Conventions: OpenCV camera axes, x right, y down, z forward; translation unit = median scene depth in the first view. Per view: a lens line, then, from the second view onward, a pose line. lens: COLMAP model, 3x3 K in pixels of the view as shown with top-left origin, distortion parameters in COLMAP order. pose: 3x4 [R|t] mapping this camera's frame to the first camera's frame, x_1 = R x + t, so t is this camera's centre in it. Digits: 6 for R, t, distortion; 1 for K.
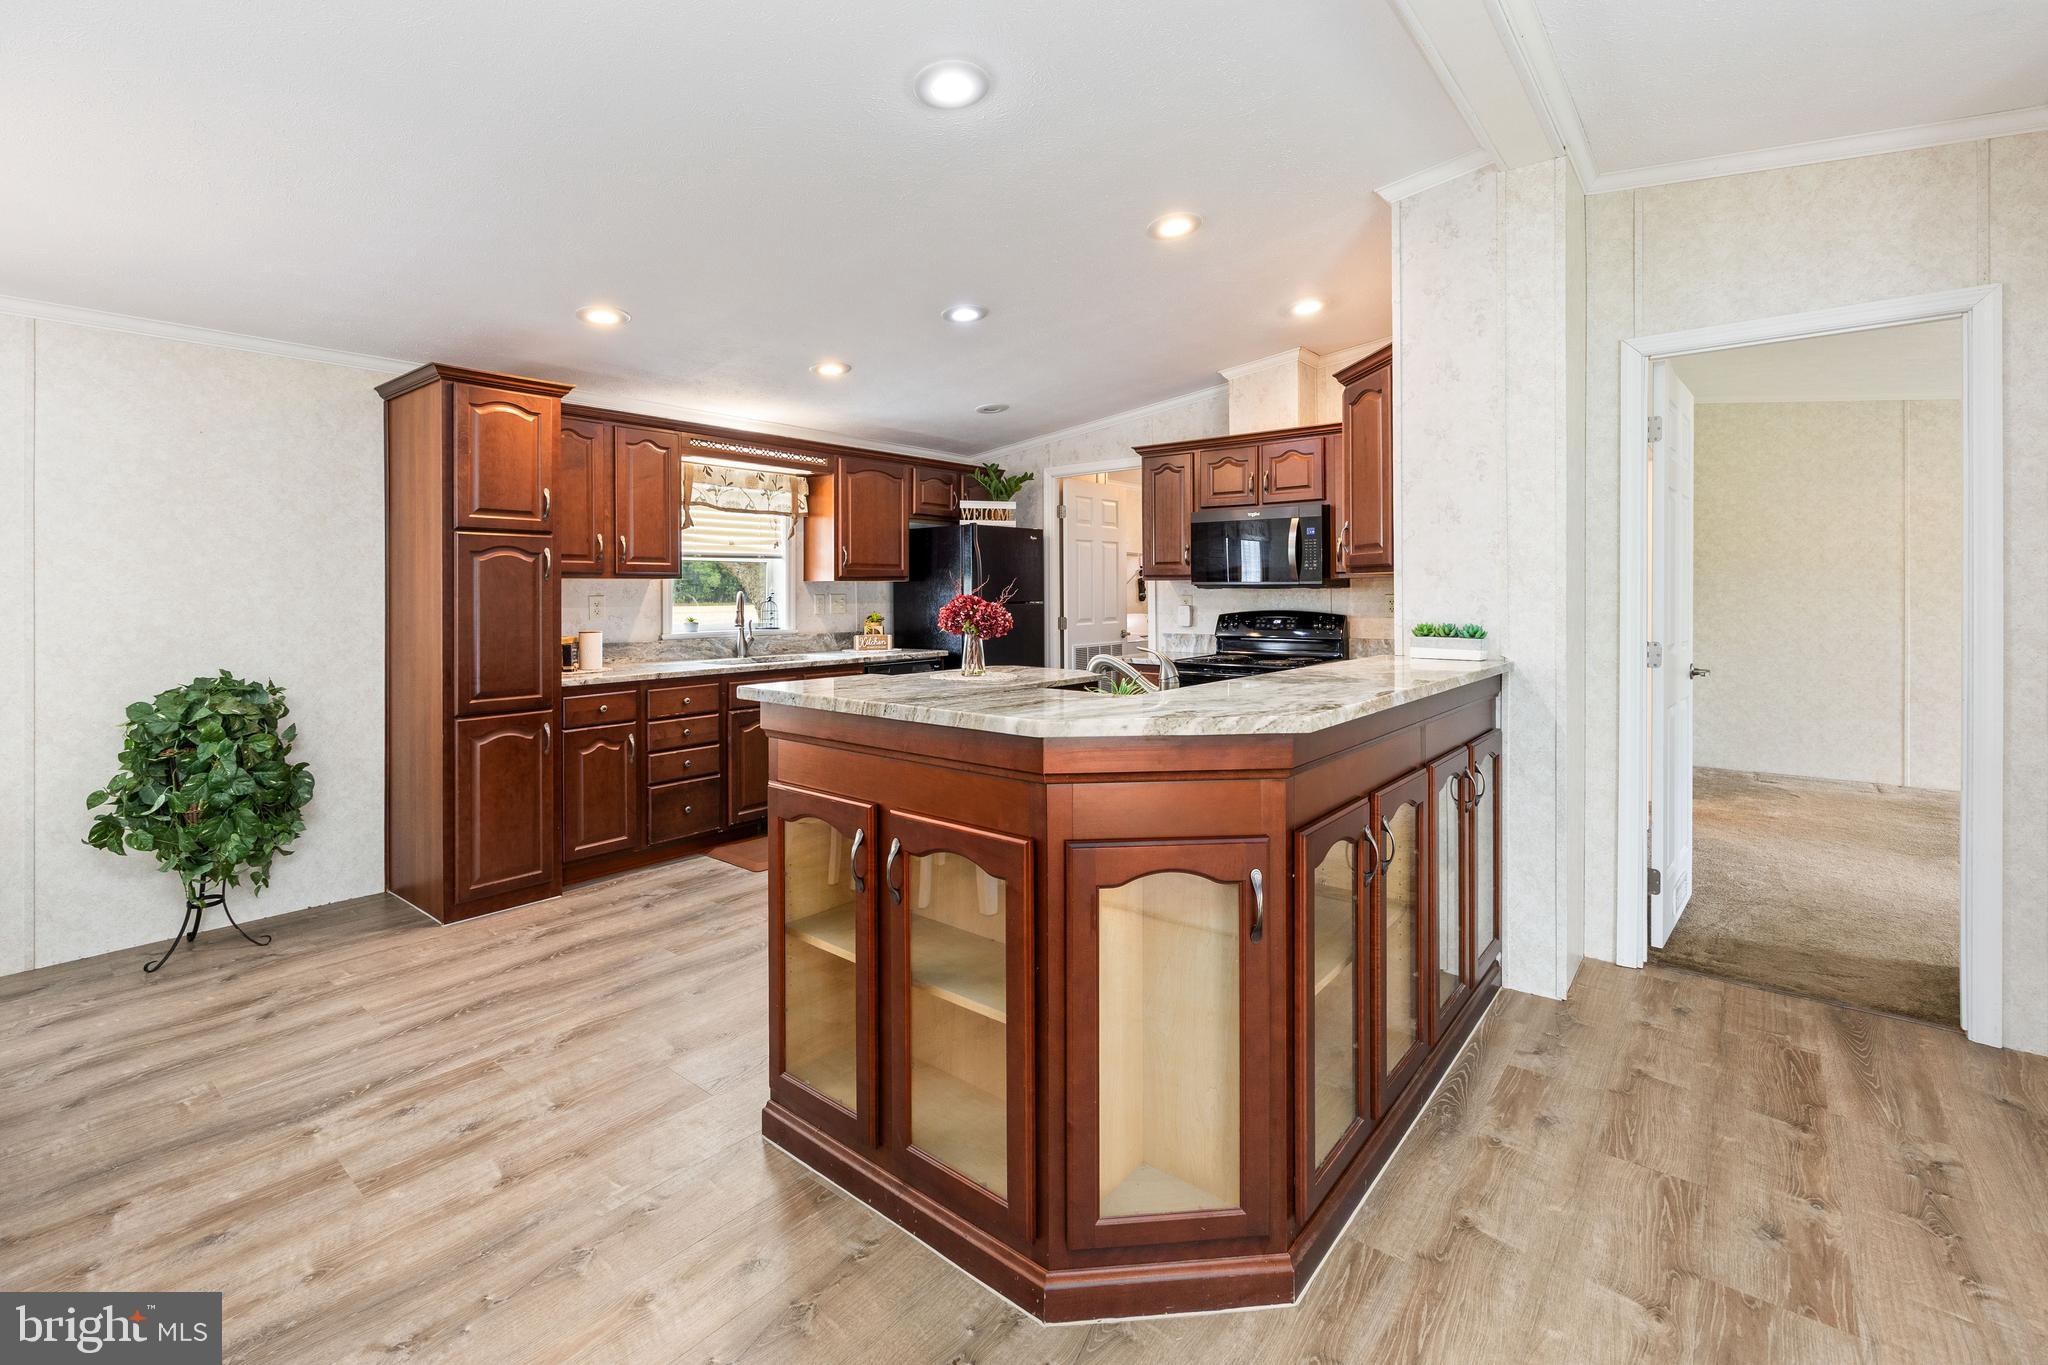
lens RADIAL K [[898.9, 0, 1031.1], [0, 898.9, 588.8], [0, 0, 1]] dist [-0.007336, 0.001316]
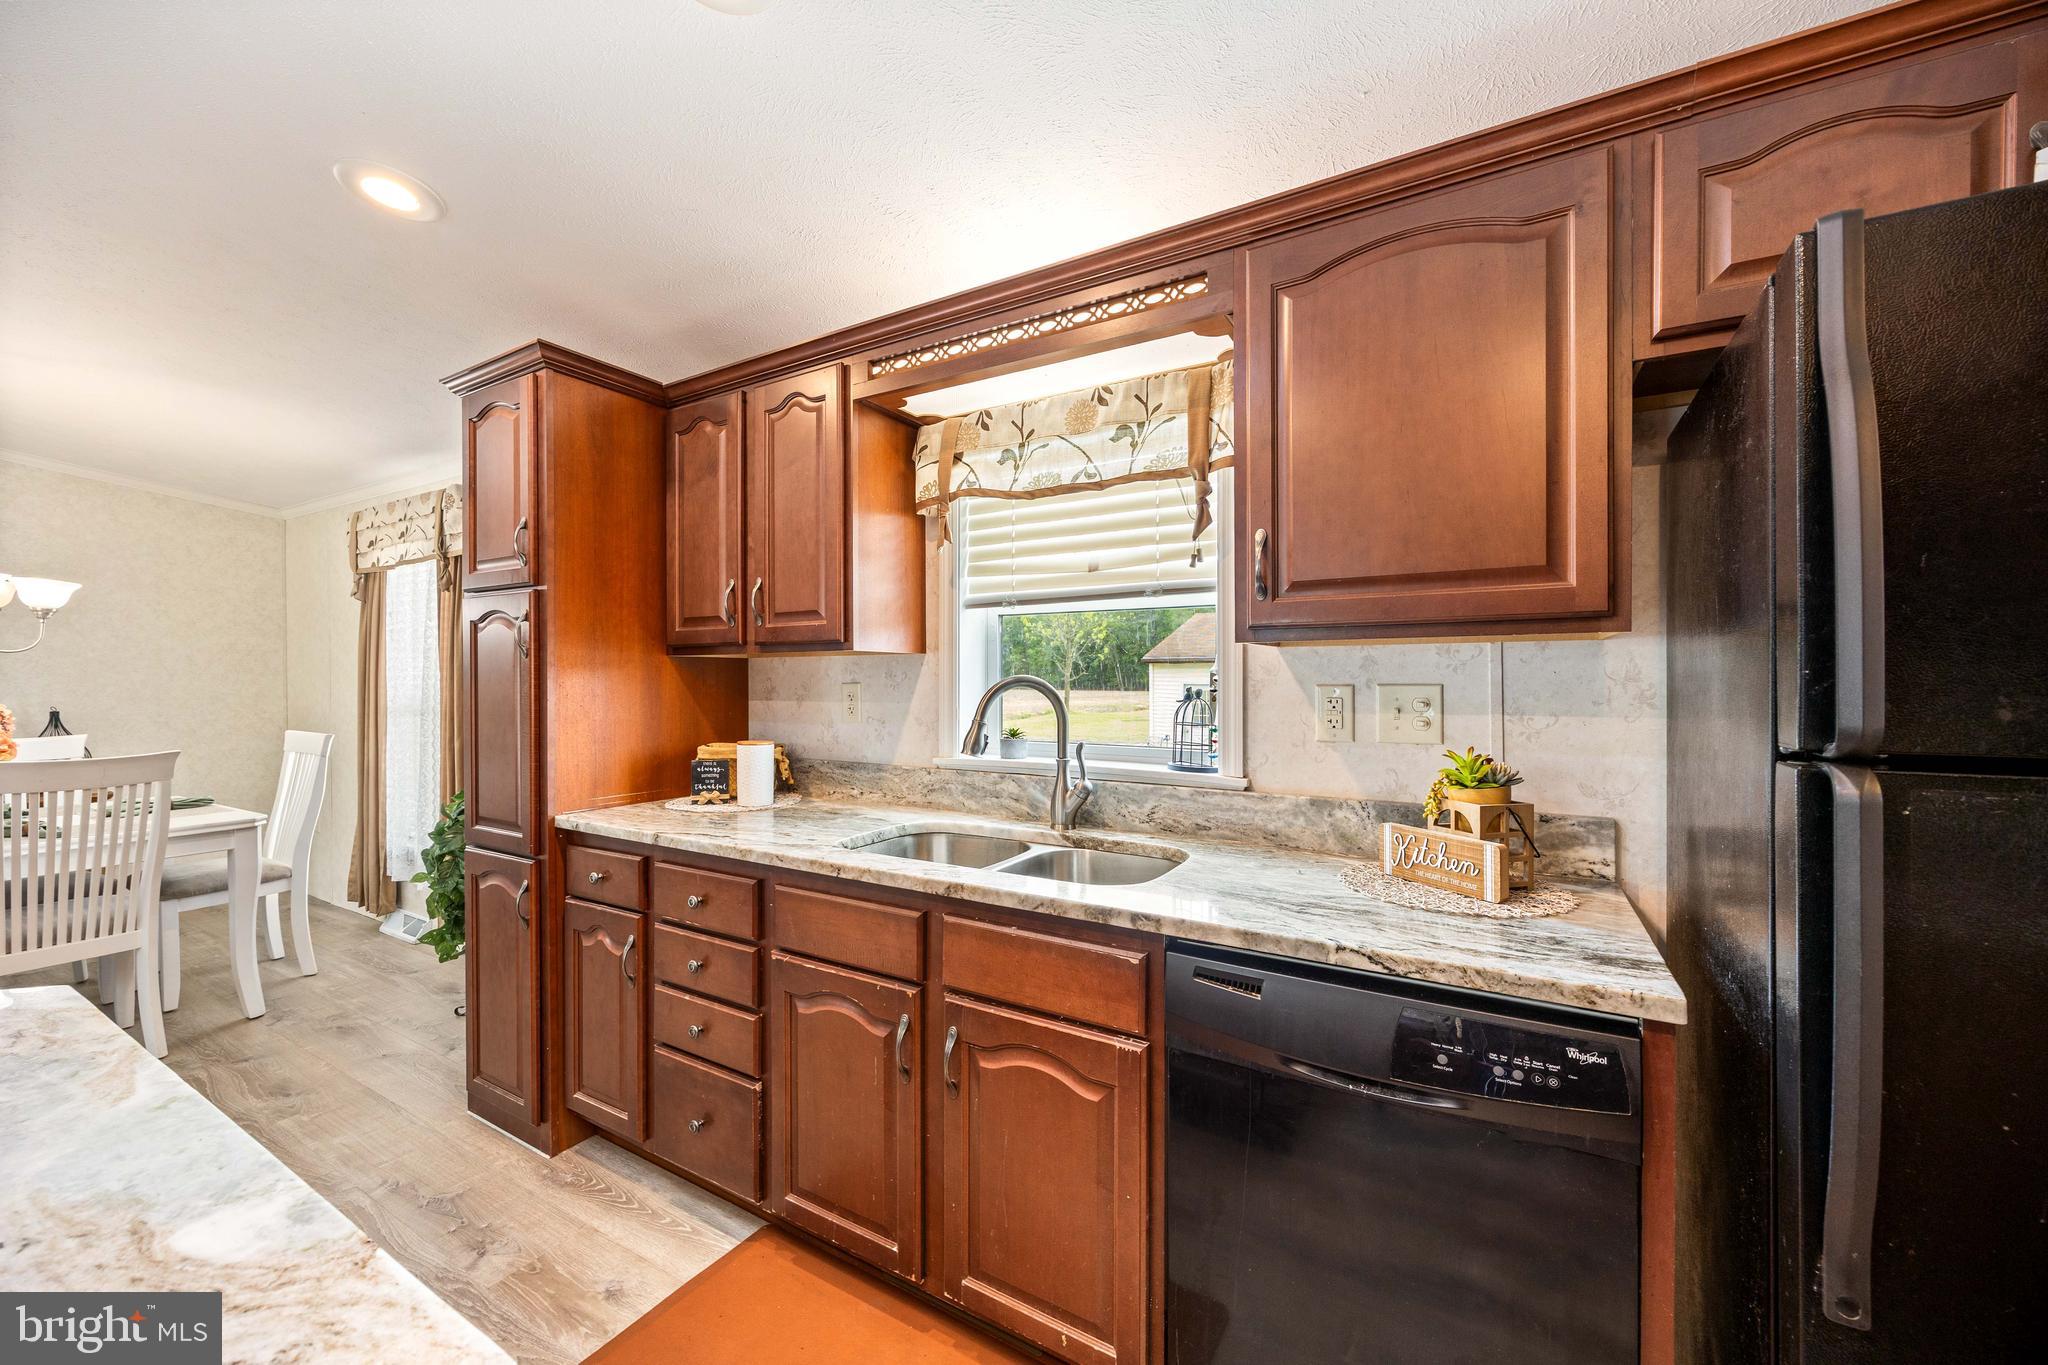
lens RADIAL K [[784.0, 0, 1025.1], [0, 784.0, 681.4], [0, 0, 1]] dist [0.000969, -0.000899]
pose [[0.141736, 0.007055, -0.989879, 0.066712], [0.002563, 0.999969, 0.007494, 0.003713], [0.989901, -0.003599, 0.141713, 1.231654]]
